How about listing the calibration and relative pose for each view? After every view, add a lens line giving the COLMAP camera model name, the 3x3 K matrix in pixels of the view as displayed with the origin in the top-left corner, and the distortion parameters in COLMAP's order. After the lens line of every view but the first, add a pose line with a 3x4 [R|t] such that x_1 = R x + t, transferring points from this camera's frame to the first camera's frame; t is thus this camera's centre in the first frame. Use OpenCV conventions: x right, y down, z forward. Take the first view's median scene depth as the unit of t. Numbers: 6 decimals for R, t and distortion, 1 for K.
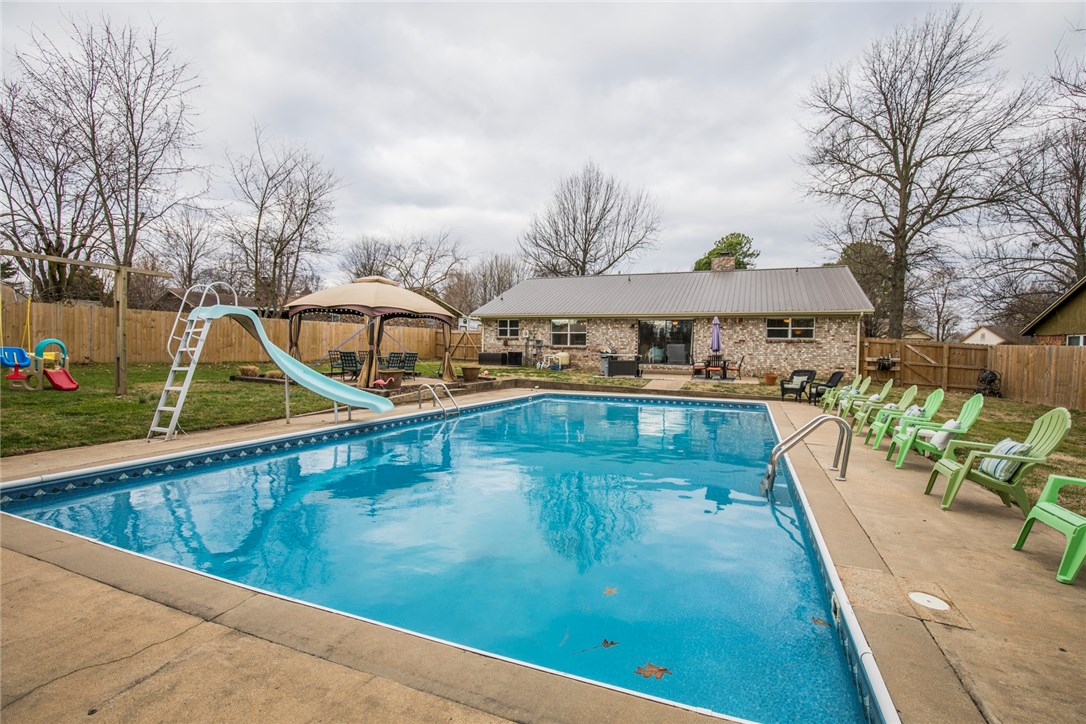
lens RADIAL K [[496.7, 0, 540.1], [0, 496.7, 360.2], [0, 0, 1]] dist [-0.019883, 0.000454]
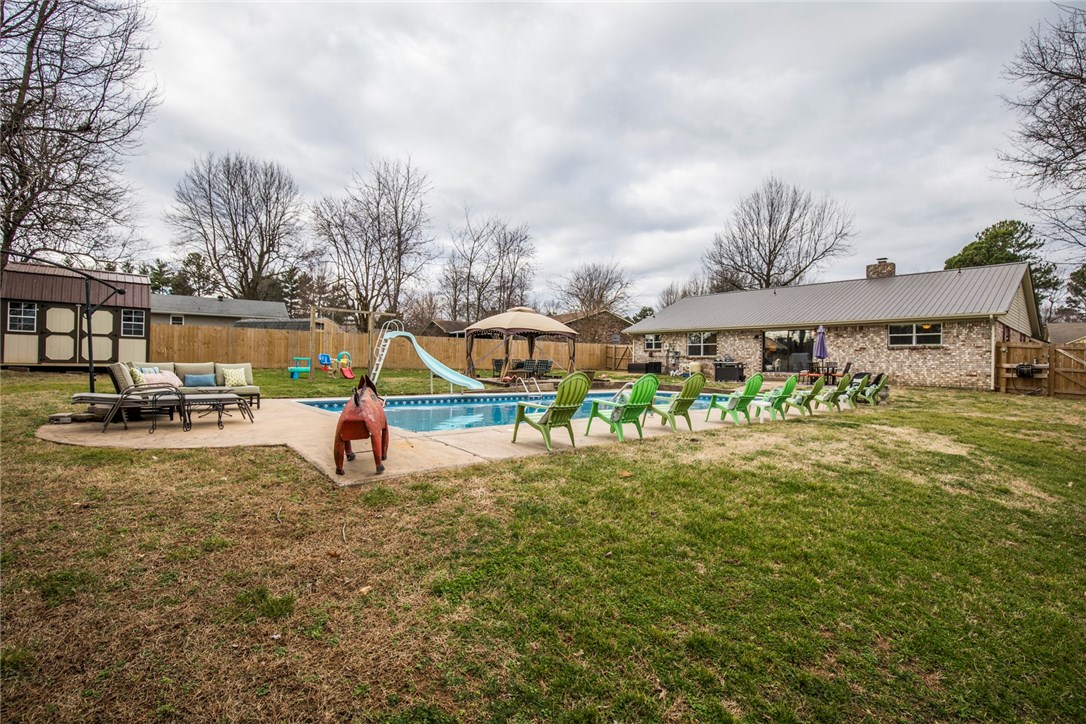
lens RADIAL K [[496.7, 0, 546.4], [0, 496.7, 357.8], [0, 0, 1]] dist [-0.019883, 0.000454]
pose [[0.891692, -0.008901, -0.452555, 0.256191], [-0.009387, 0.999228, -0.038151, 0.021238], [0.452546, 0.038267, 0.890920, -0.159132]]
